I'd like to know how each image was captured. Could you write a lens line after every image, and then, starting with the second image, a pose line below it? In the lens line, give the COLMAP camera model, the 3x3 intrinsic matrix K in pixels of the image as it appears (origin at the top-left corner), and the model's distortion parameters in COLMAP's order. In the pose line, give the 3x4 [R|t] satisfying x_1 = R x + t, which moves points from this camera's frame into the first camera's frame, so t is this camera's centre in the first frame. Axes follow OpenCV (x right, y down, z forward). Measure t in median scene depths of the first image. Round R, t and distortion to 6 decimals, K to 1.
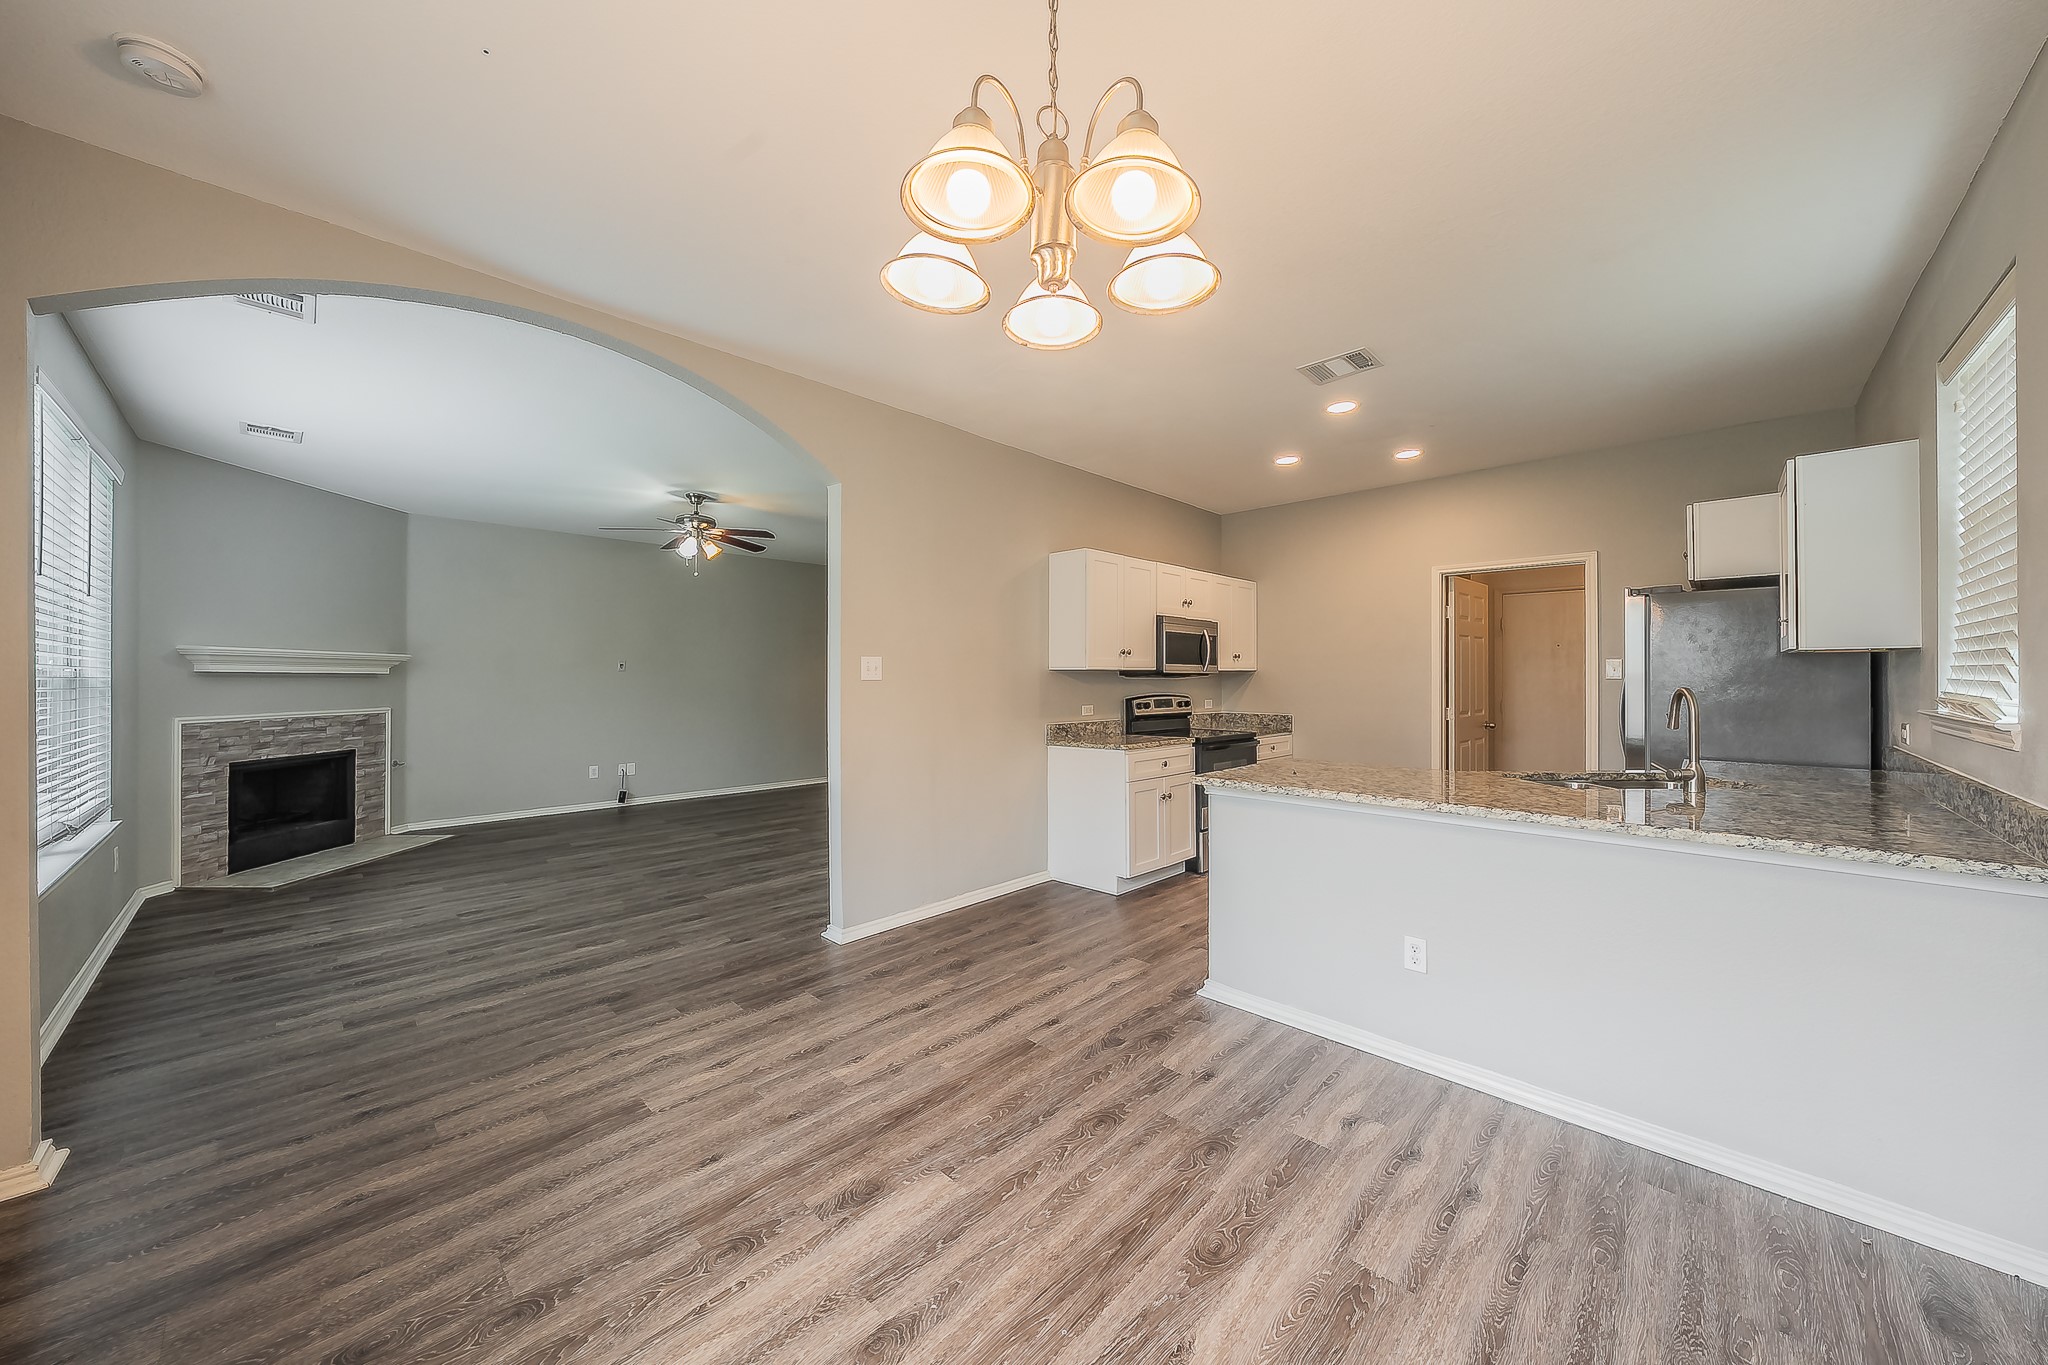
lens RADIAL K [[732.4, 0, 981.8], [0, 732.4, 667.2], [0, 0, 1]] dist [-0.001963, 0.000155]
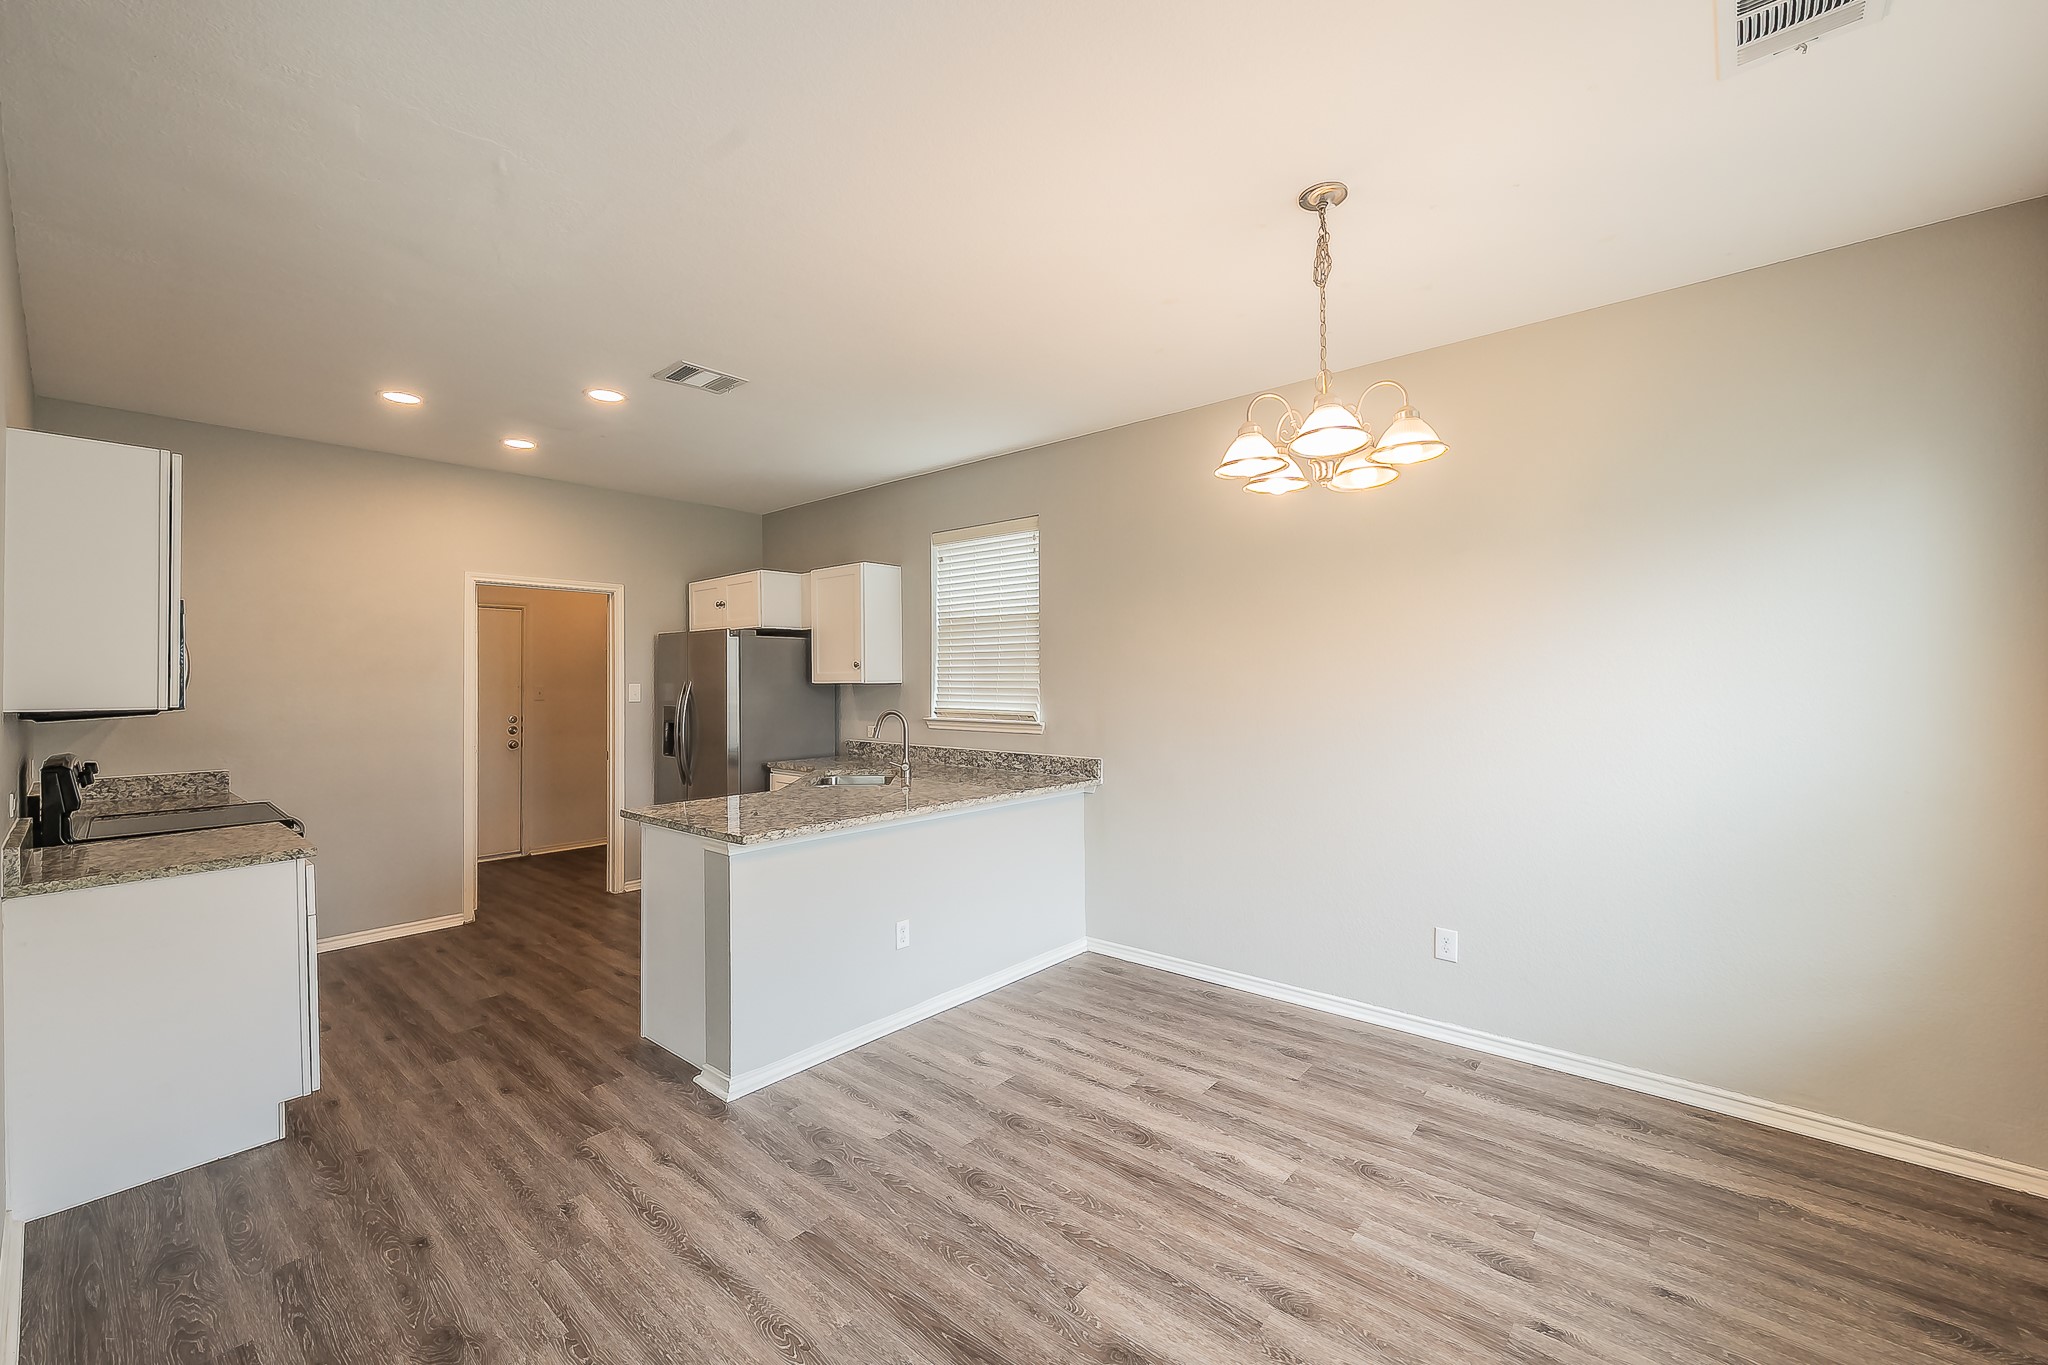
lens RADIAL K [[824.6, 0, 1061.2], [0, 824.6, 677.6], [0, 0, 1]] dist [-0.002666, 0.001775]
pose [[-0.113072, 0.002312, 0.993584, -0.542541], [-0.004313, 0.999987, -0.002818, -0.024756], [-0.993577, -0.004604, -0.113061, 0.594263]]
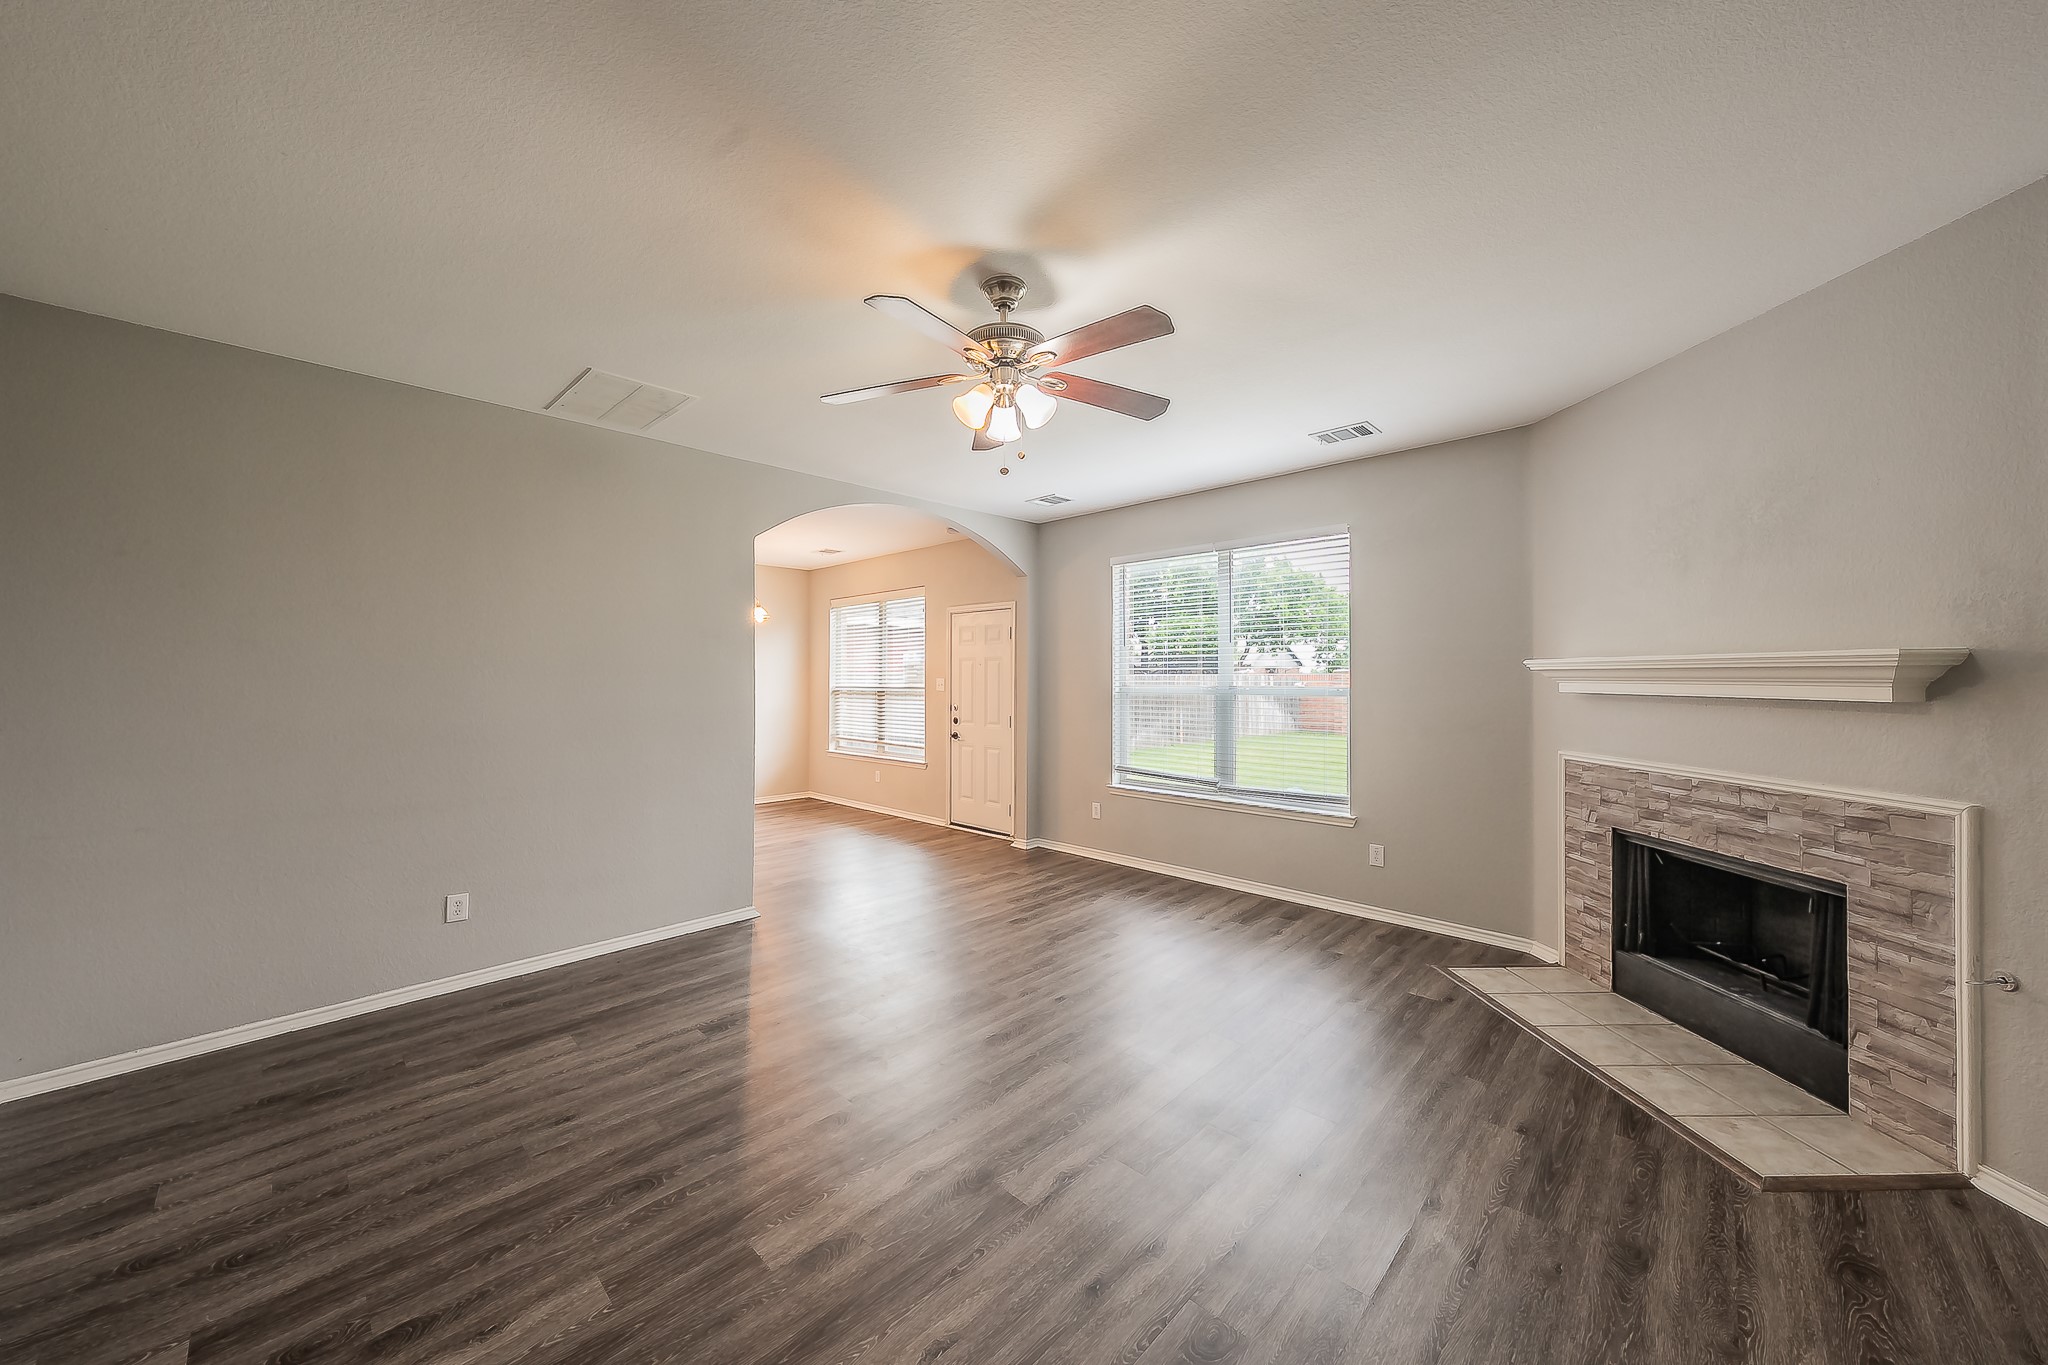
lens RADIAL K [[732.4, 0, 991.1], [0, 732.4, 671.2], [0, 0, 1]] dist [-0.001963, 0.000155]
pose [[-0.999647, -0.003695, -0.026311, -0.562012], [-0.003074, 0.999716, -0.023624, 0.005067], [0.026391, -0.023534, -0.999375, 2.159801]]
